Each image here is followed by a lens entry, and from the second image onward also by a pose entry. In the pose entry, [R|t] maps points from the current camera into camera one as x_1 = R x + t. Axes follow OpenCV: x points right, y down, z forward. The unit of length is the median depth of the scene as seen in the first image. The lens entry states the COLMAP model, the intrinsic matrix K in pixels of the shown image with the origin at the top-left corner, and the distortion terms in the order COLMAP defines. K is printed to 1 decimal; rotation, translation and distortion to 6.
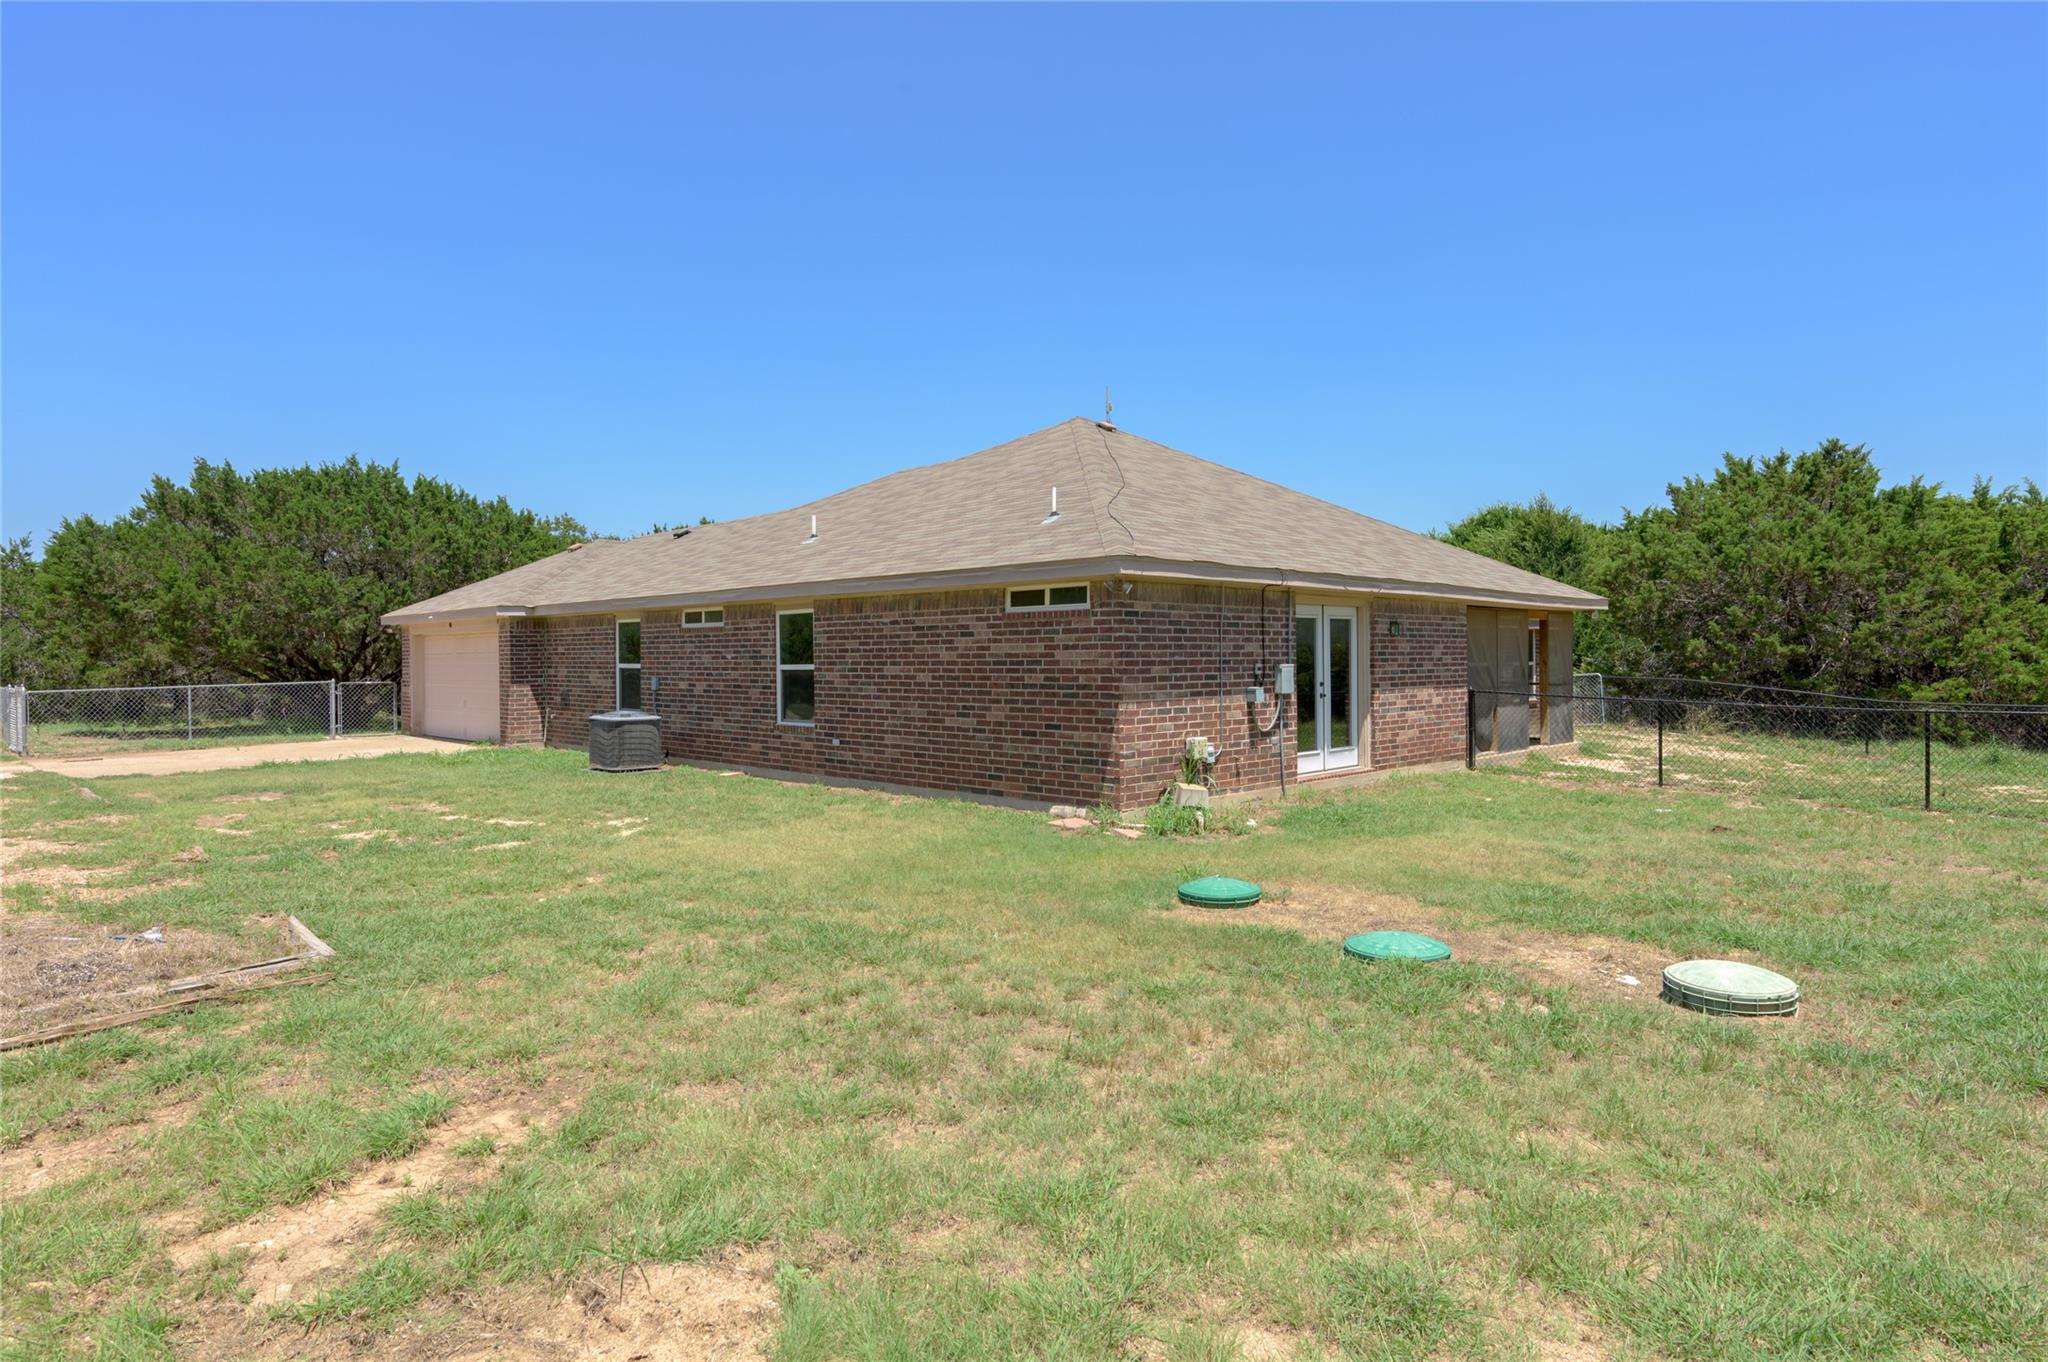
lens RADIAL K [[1114.7, 0, 1042.4], [0, 1114.7, 677.2], [0, 0, 1]] dist [-0.001229, -0.000595]
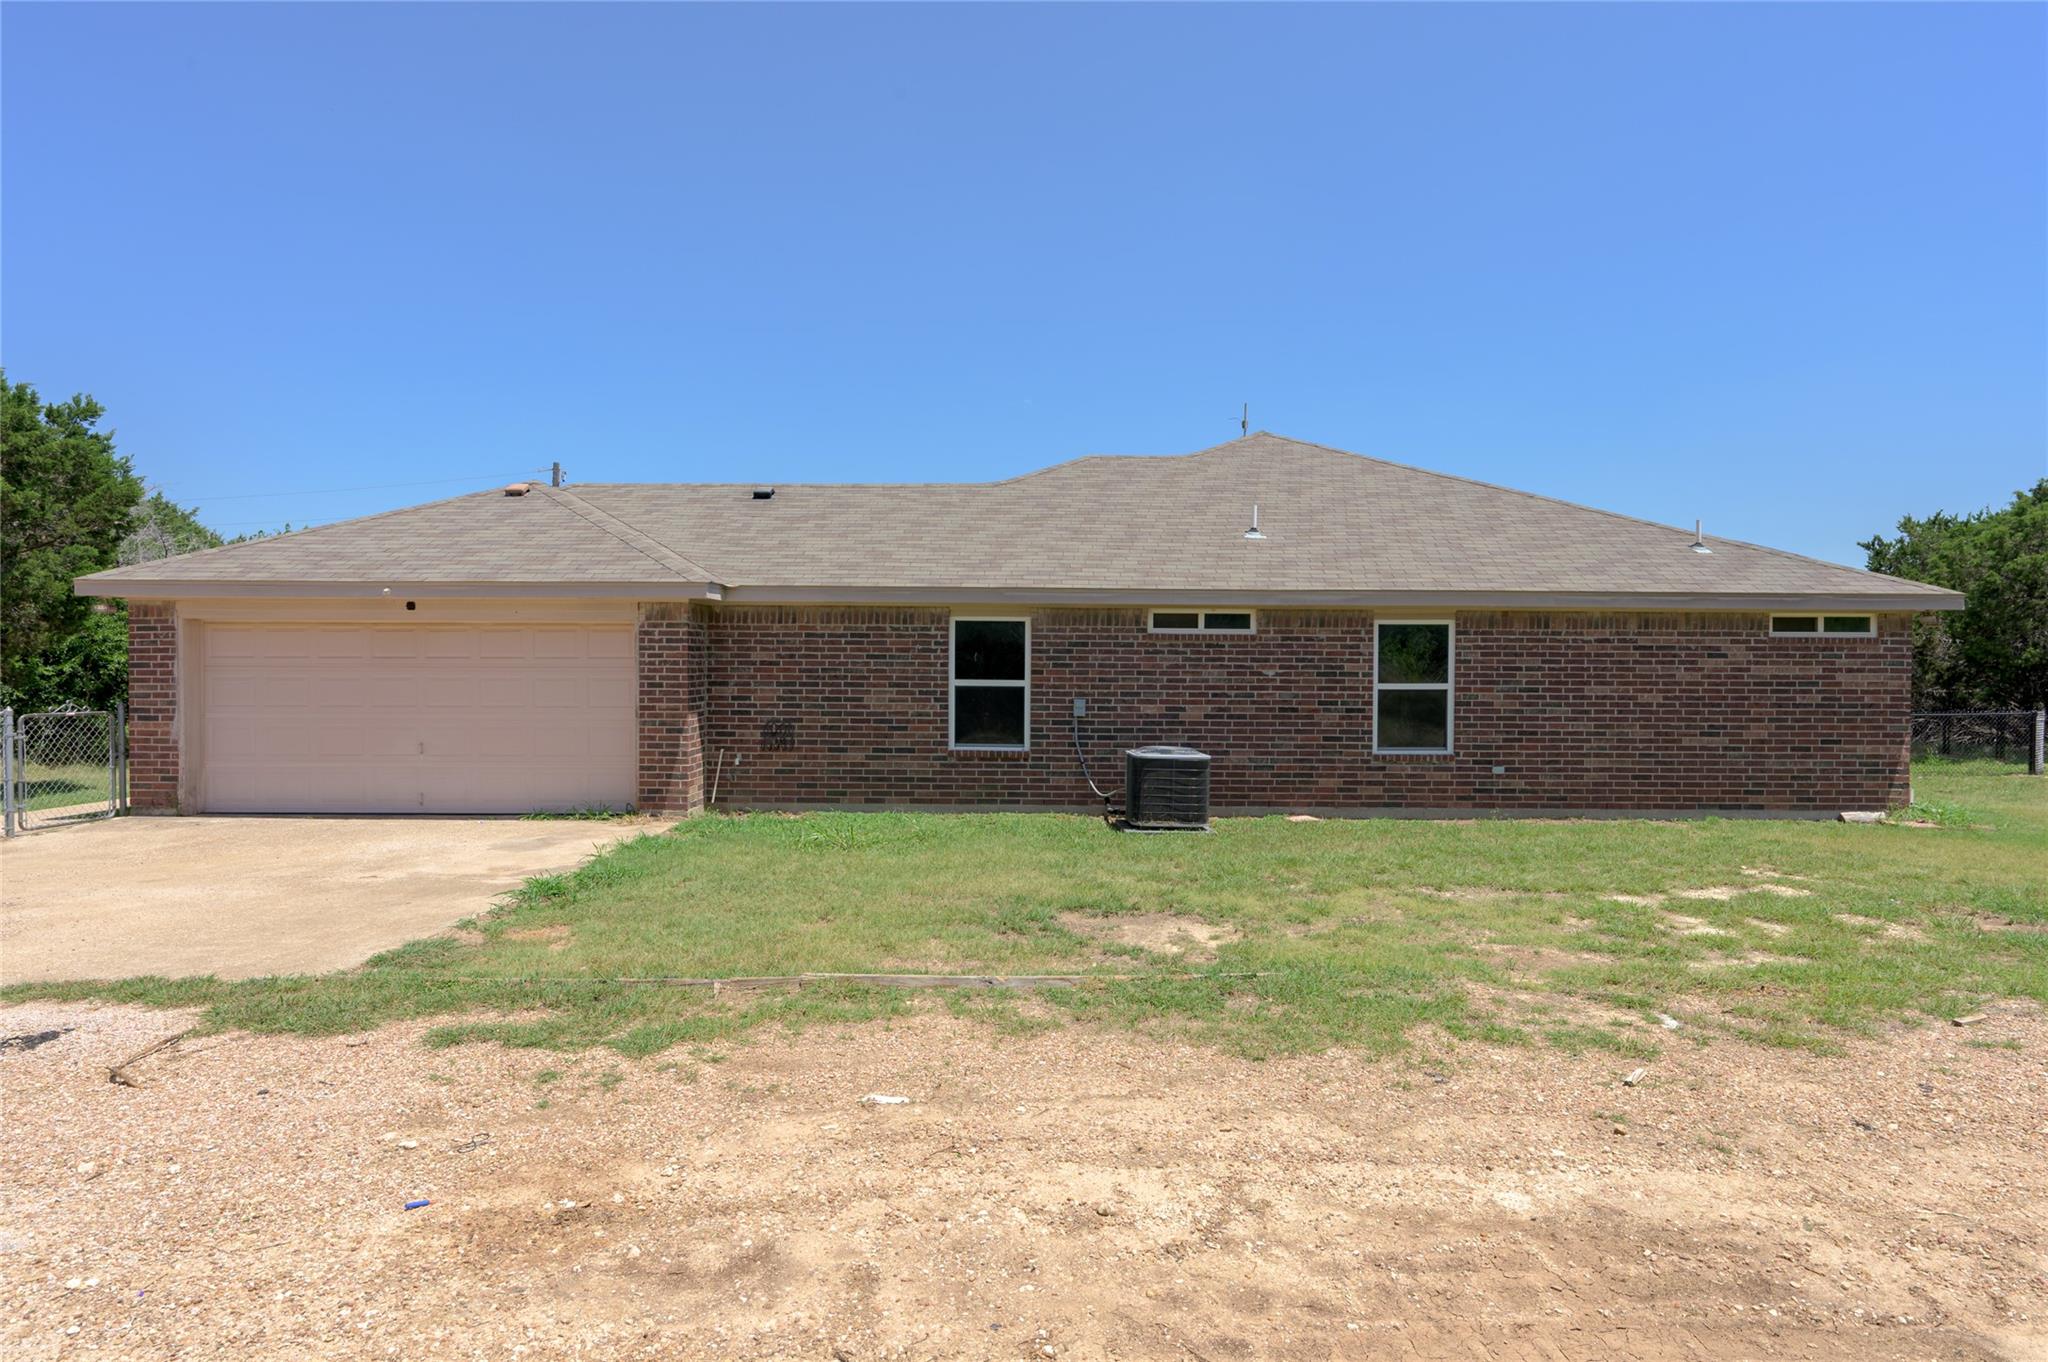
lens RADIAL K [[1114.7, 0, 945.3], [0, 1114.7, 705.9], [0, 0, 1]] dist [-0.001229, -0.000595]
pose [[0.720910, -0.003373, 0.693021, -1.330402], [0.002355, 0.999994, 0.002418, 0.003585], [-0.693025, -0.000111, 0.720914, 0.774926]]
